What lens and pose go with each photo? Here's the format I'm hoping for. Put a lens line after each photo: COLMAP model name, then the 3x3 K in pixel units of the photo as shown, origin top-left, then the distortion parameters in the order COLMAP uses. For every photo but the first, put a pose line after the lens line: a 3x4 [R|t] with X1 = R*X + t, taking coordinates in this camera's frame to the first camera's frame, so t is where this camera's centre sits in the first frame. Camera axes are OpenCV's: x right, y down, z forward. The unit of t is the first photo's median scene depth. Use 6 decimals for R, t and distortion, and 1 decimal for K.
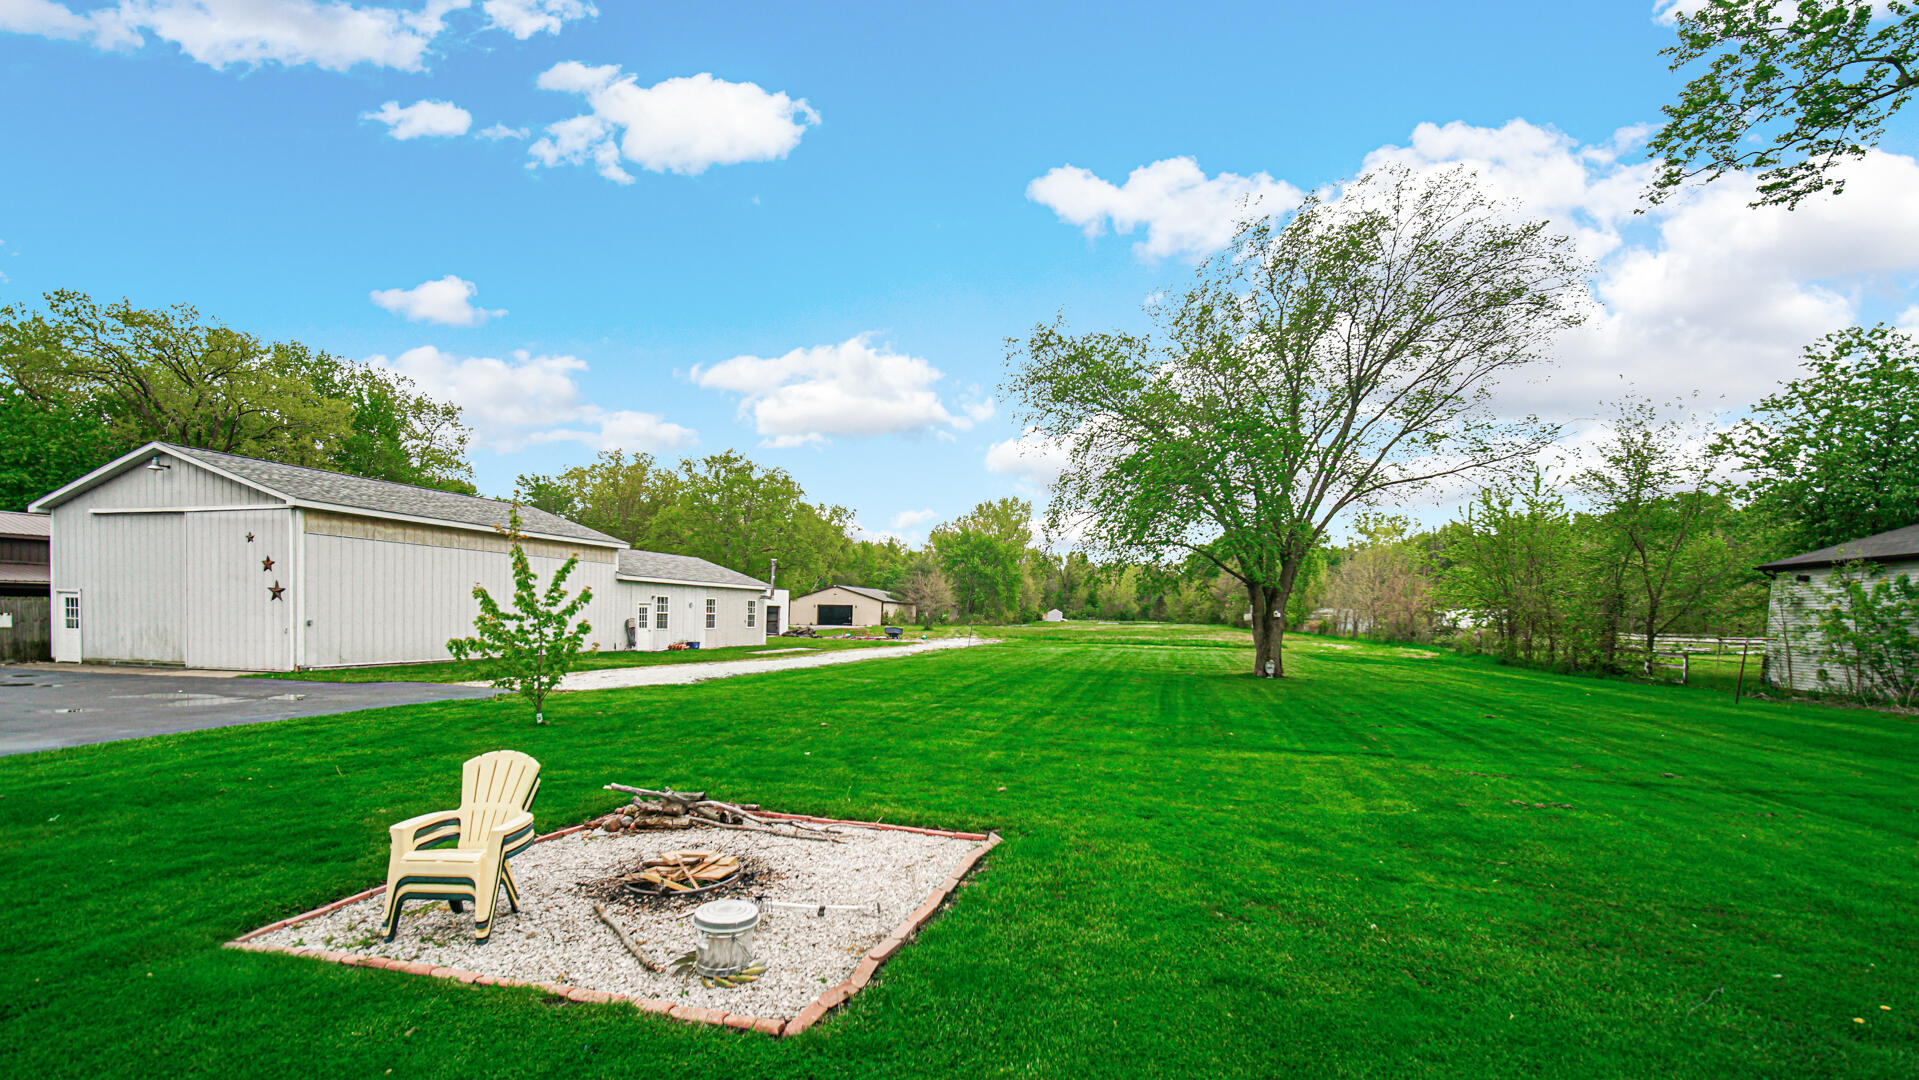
lens RADIAL K [[790.1, 0, 961.4], [0, 790.1, 671.4], [0, 0, 1]] dist [-0.000748, -0.000003]
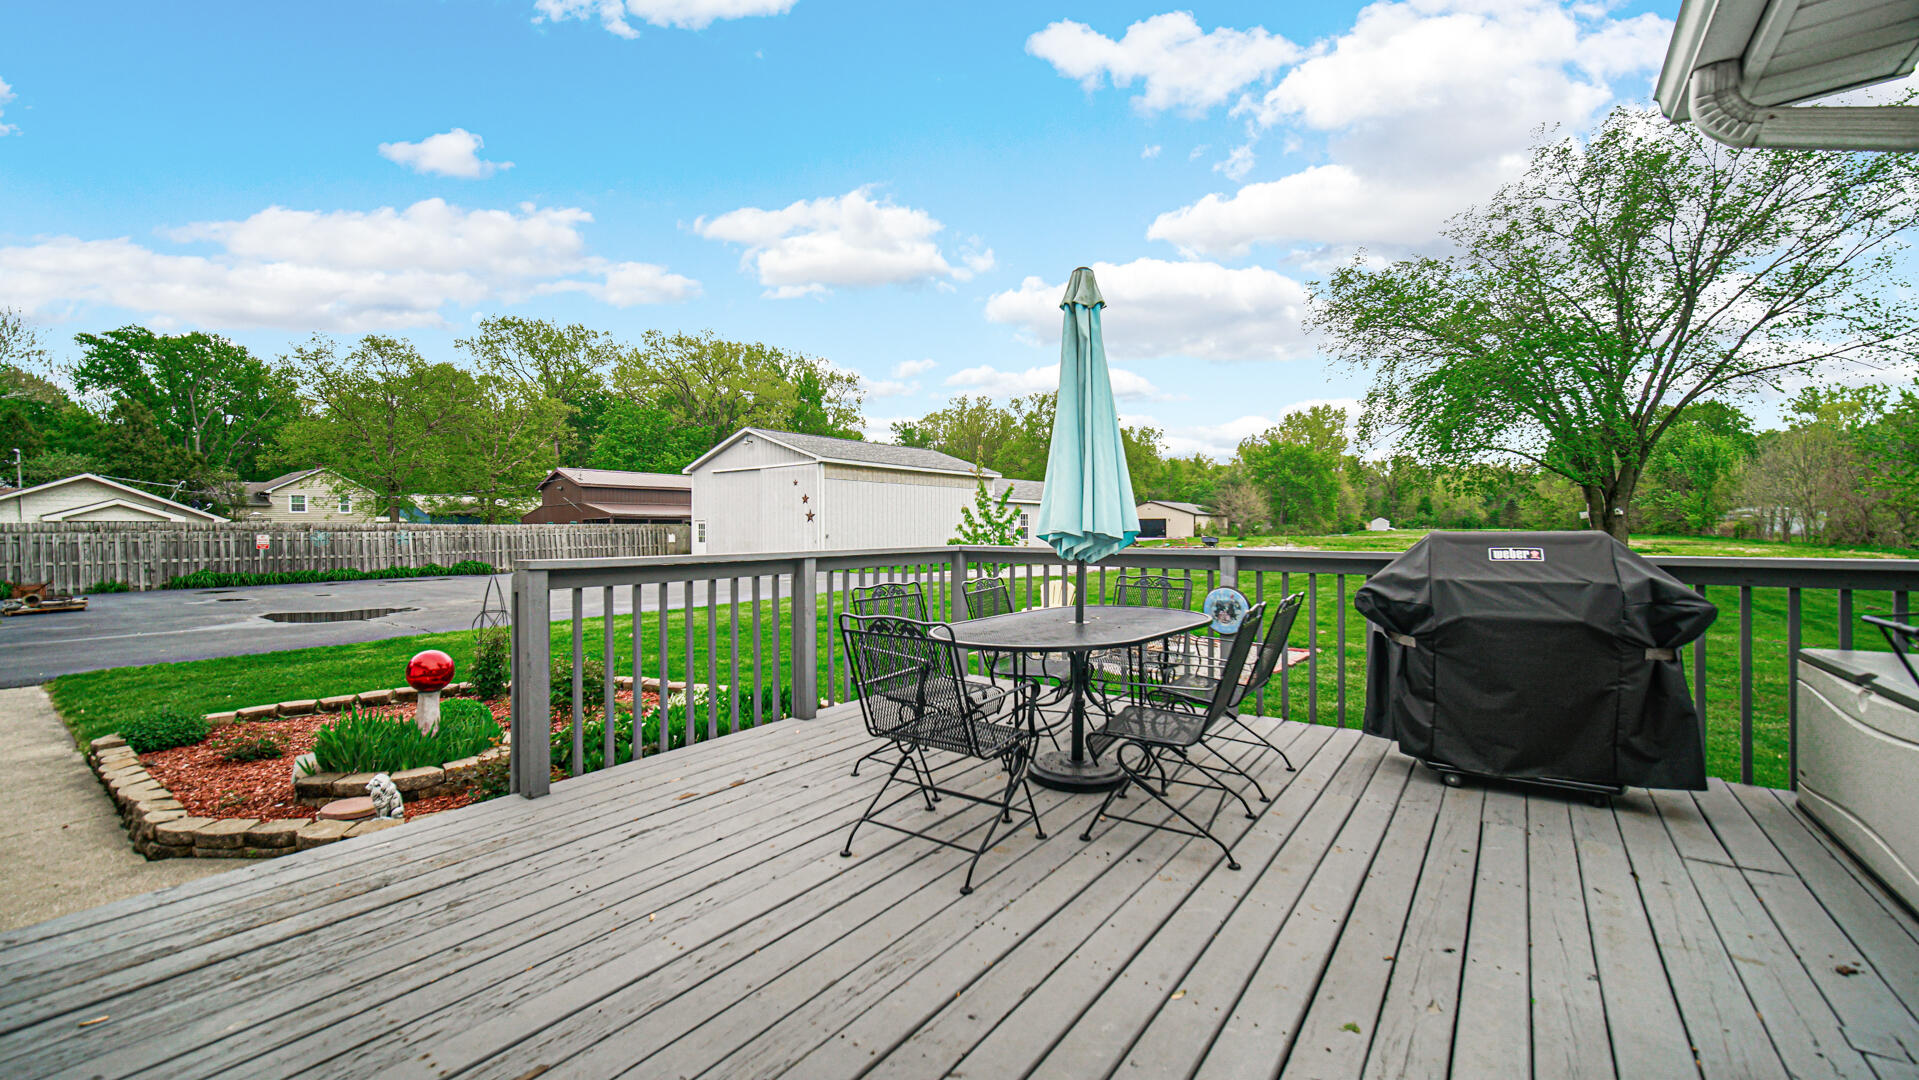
lens RADIAL K [[779.1, 0, 976.5], [0, 779.1, 484.3], [0, 0, 1]] dist [-0.002892, -0.000234]
pose [[0.934503, -0.045000, -0.353099, -0.004818], [-0.001806, 0.991365, -0.131121, 0.014045], [0.355950, 0.123171, 0.926352, -0.119314]]
